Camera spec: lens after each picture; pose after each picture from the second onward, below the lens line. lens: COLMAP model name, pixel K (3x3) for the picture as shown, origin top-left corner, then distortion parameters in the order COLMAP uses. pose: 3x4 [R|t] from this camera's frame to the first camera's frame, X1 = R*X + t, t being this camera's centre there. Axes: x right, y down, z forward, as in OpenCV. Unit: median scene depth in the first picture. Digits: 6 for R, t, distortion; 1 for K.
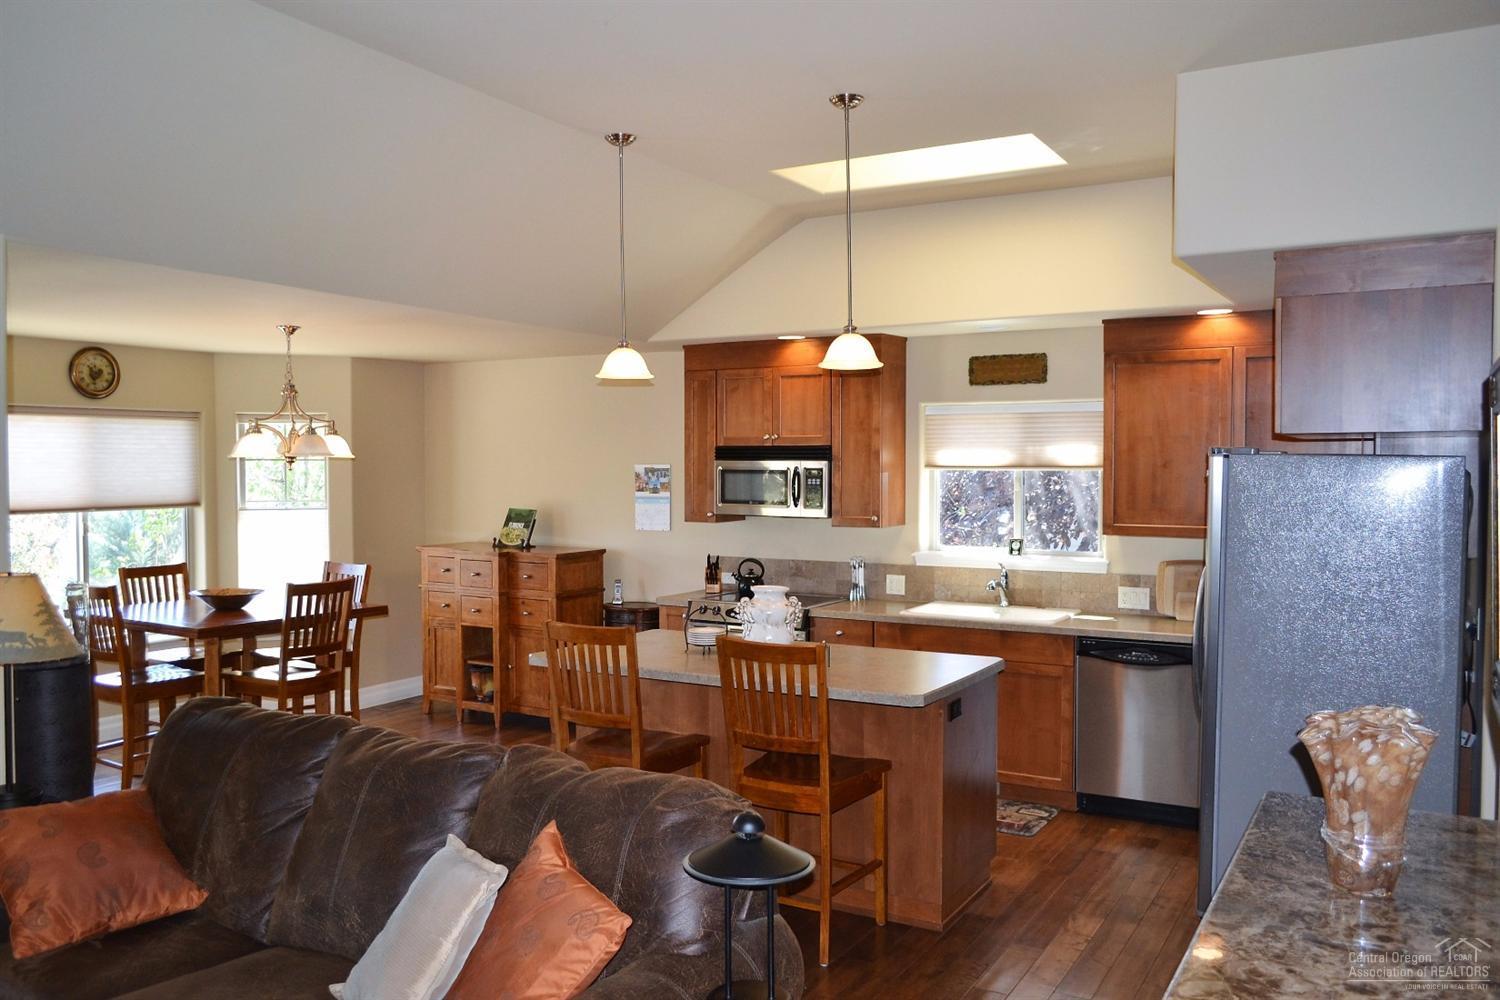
lens RADIAL K [[1221.7, 0, 750.0], [0, 1221.7, 500.0], [0, 0, 1]] dist [-0.004133, -0.002713]
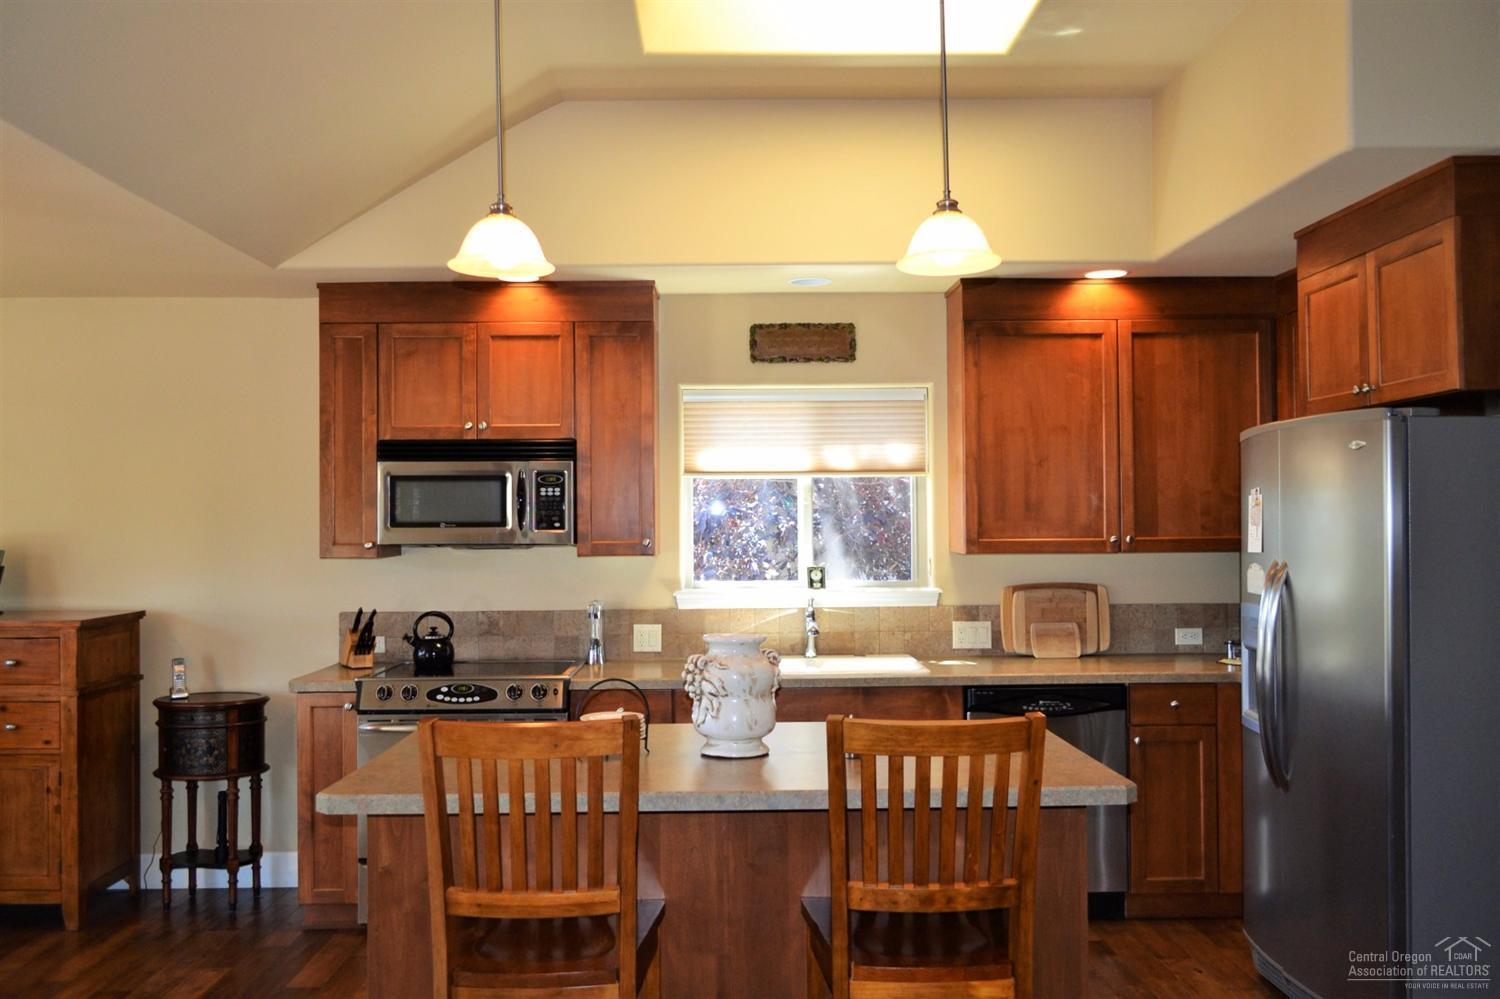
lens RADIAL K [[1299.1, 0, 750.0], [0, 1299.1, 499.5], [0, 0, 1]] dist [-0.001204, -0.000093]
pose [[0.853182, 0.001370, 0.521611, -0.228765], [0.025561, 0.998685, -0.044432, 0.024171], [-0.520986, 0.051242, 0.852026, 0.324061]]
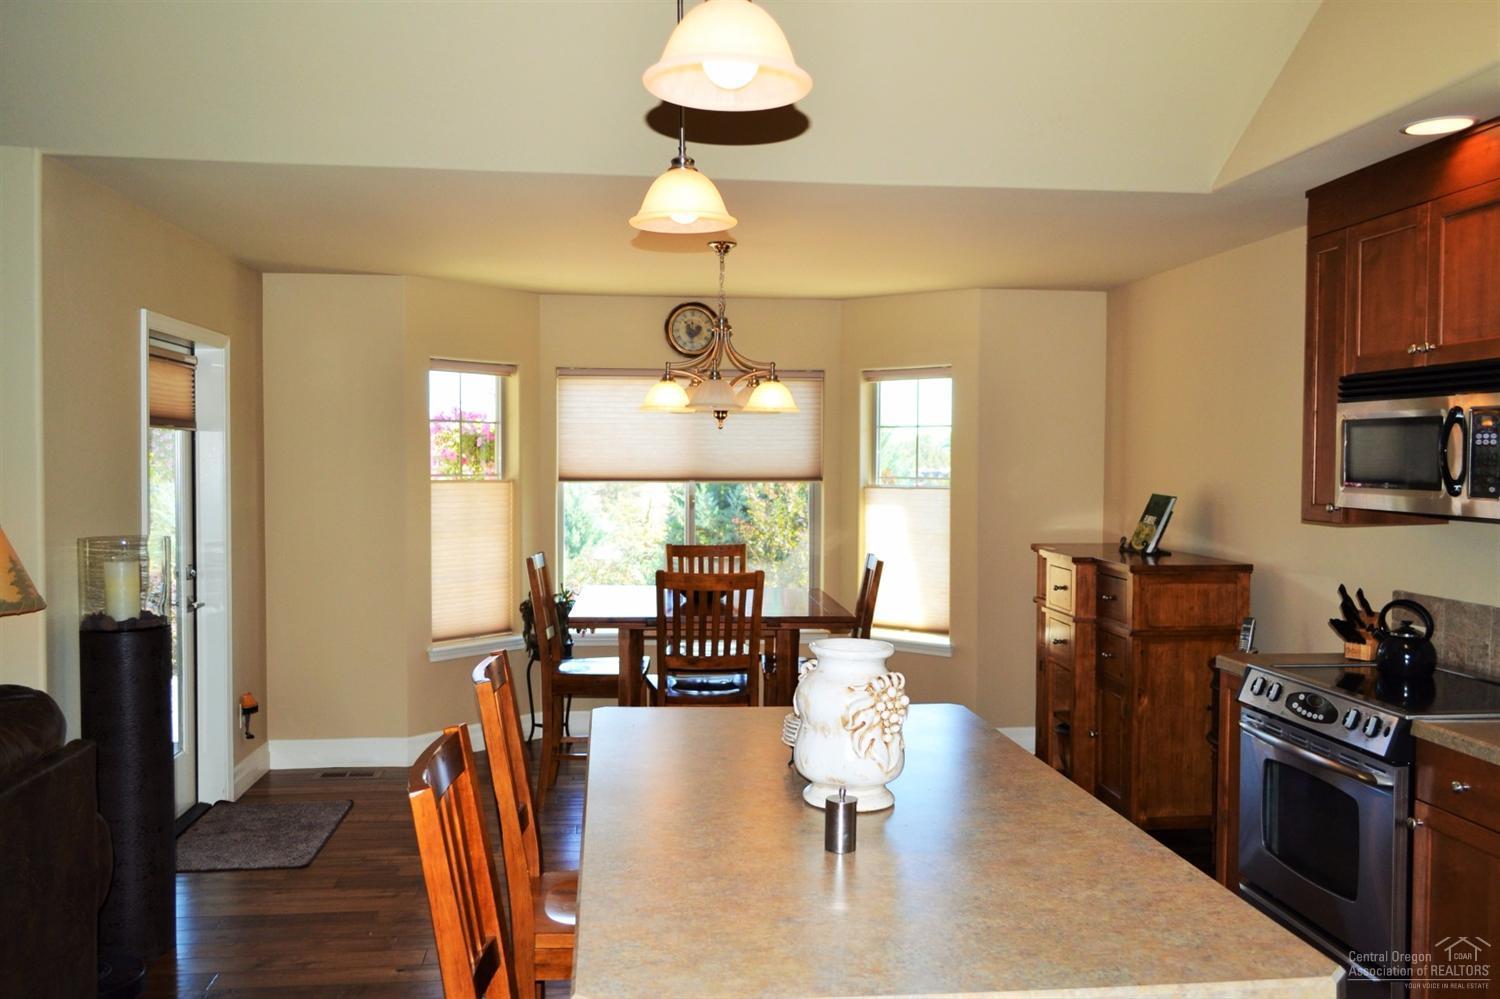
lens RADIAL K [[1260.7, 0, 750.0], [0, 1260.7, 499.5], [0, 0, 1]] dist [0.002509, -0.002815]
pose [[0.594239, 0.027956, -0.803803, 0.262108], [-0.030804, 0.999454, 0.011988, 0.009826], [0.803699, 0.017637, 0.594775, 0.504284]]
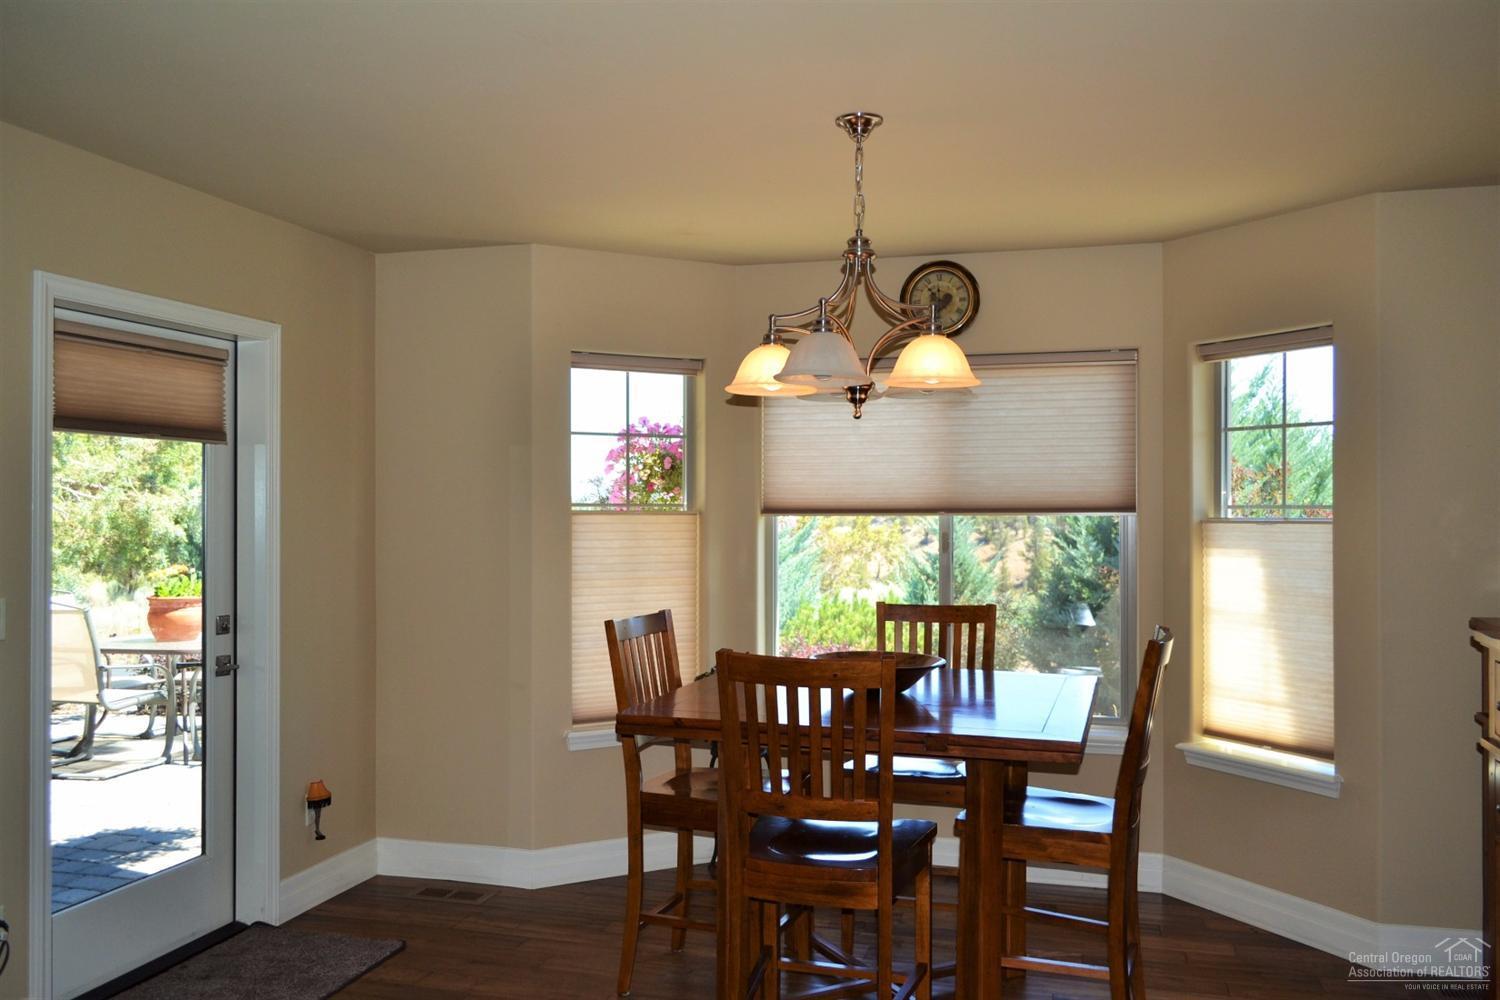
lens RADIAL K [[1221.7, 0, 750.0], [0, 1221.7, 500.0], [0, 0, 1]] dist [-0.004133, -0.002713]
pose [[0.248170, -0.005980, -0.968698, 0.068384], [-0.031422, 0.999405, -0.014220, 0.014546], [0.968207, 0.033968, 0.247834, 0.788069]]
